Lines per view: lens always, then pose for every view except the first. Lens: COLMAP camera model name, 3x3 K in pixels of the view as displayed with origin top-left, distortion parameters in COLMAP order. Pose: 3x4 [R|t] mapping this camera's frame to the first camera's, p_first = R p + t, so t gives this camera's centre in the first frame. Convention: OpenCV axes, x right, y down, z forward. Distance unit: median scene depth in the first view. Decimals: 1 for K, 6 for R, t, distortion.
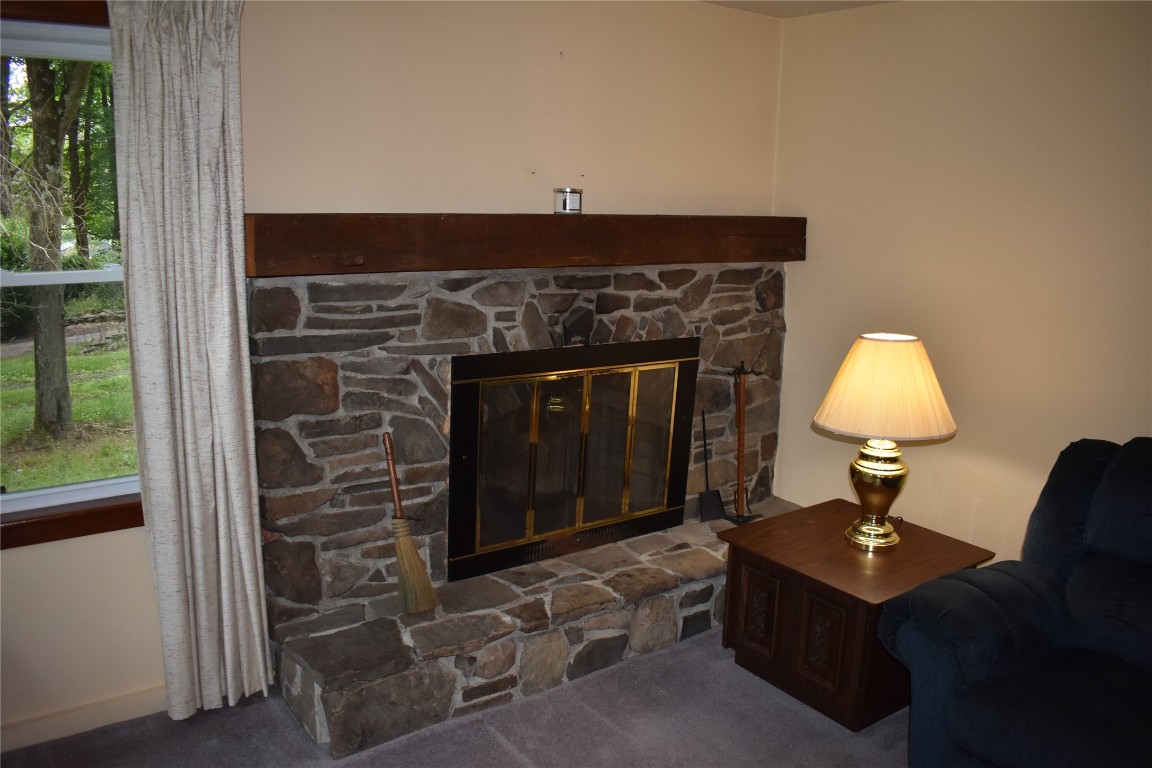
lens RADIAL K [[895.8, 0, 579.8], [0, 895.8, 382.0], [0, 0, 1]] dist [-0.096970, 0.017369]
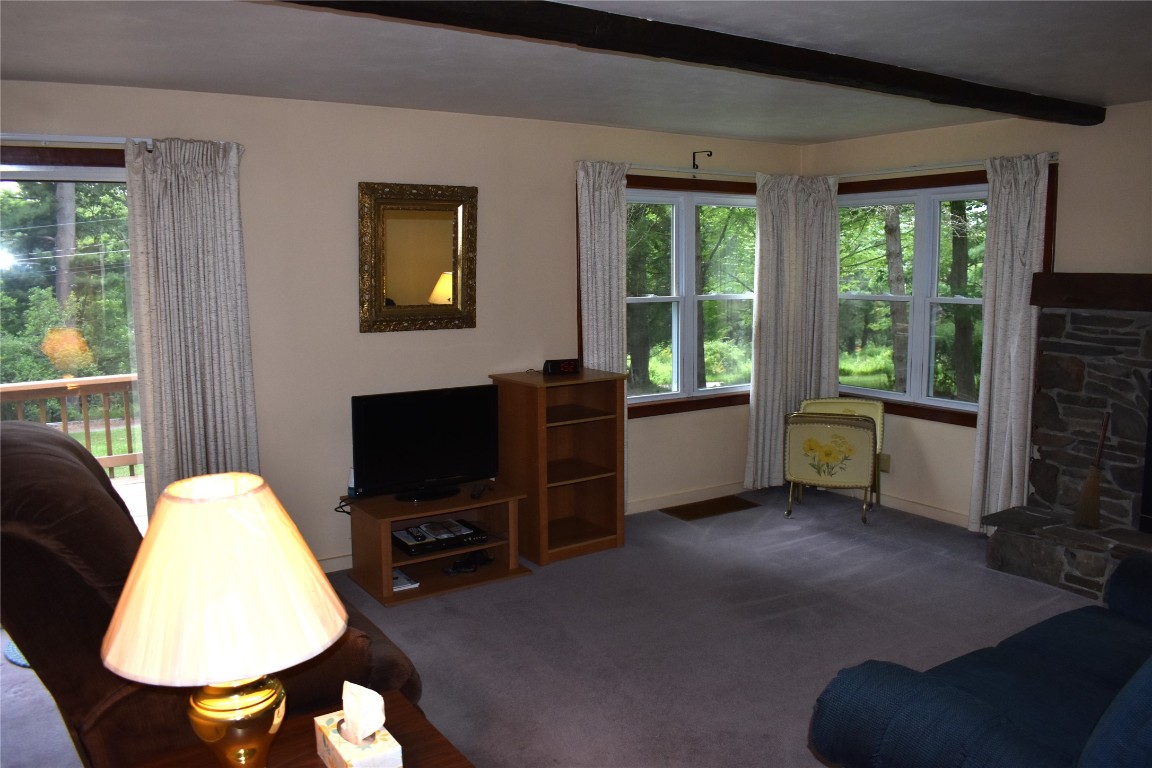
lens RADIAL K [[895.8, 0, 579.8], [0, 895.8, 382.0], [0, 0, 1]] dist [-0.096970, 0.017369]
pose [[-0.050445, 0.108138, -0.992855, 1.227692], [-0.195617, 0.973796, 0.116001, 0.009373], [0.979382, 0.200071, -0.027969, 0.117833]]
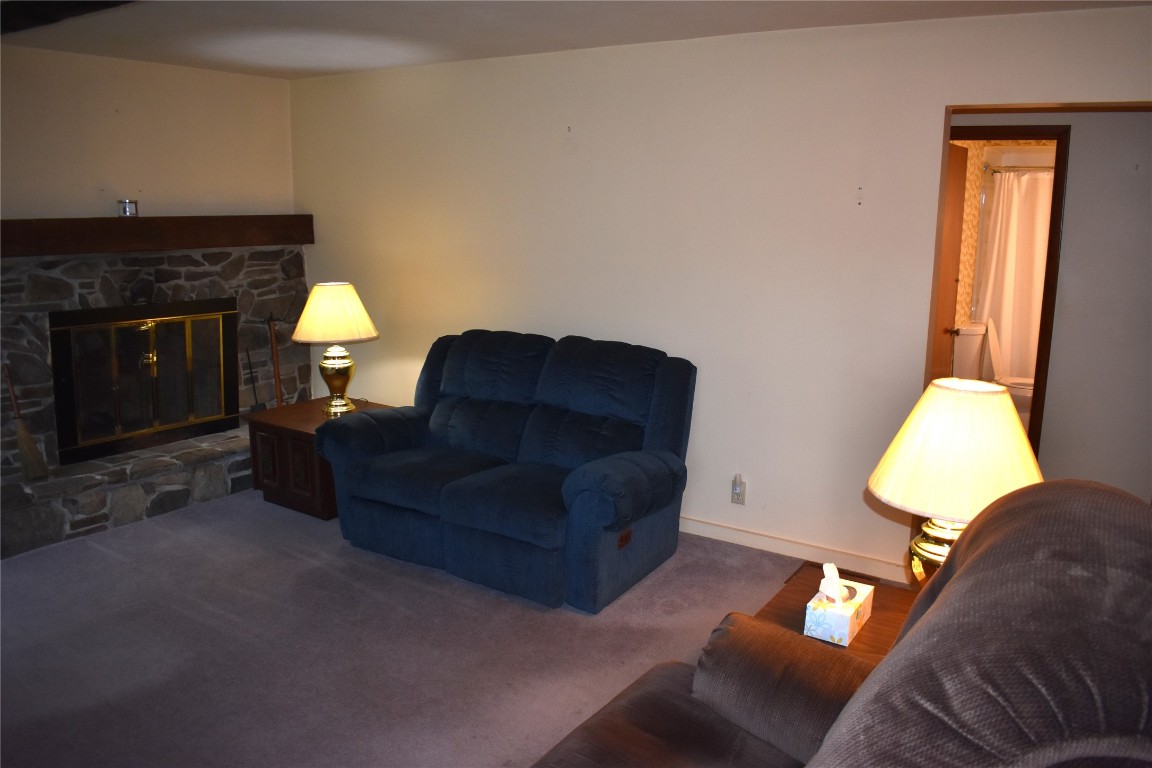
lens RADIAL K [[895.8, 0, 579.8], [0, 895.8, 382.0], [0, 0, 1]] dist [-0.096970, 0.017369]
pose [[0.939100, -0.077445, 0.334803, 0.192960], [0.079321, 0.996816, 0.008088, 0.141731], [-0.334363, 0.018961, 0.942254, -0.650450]]
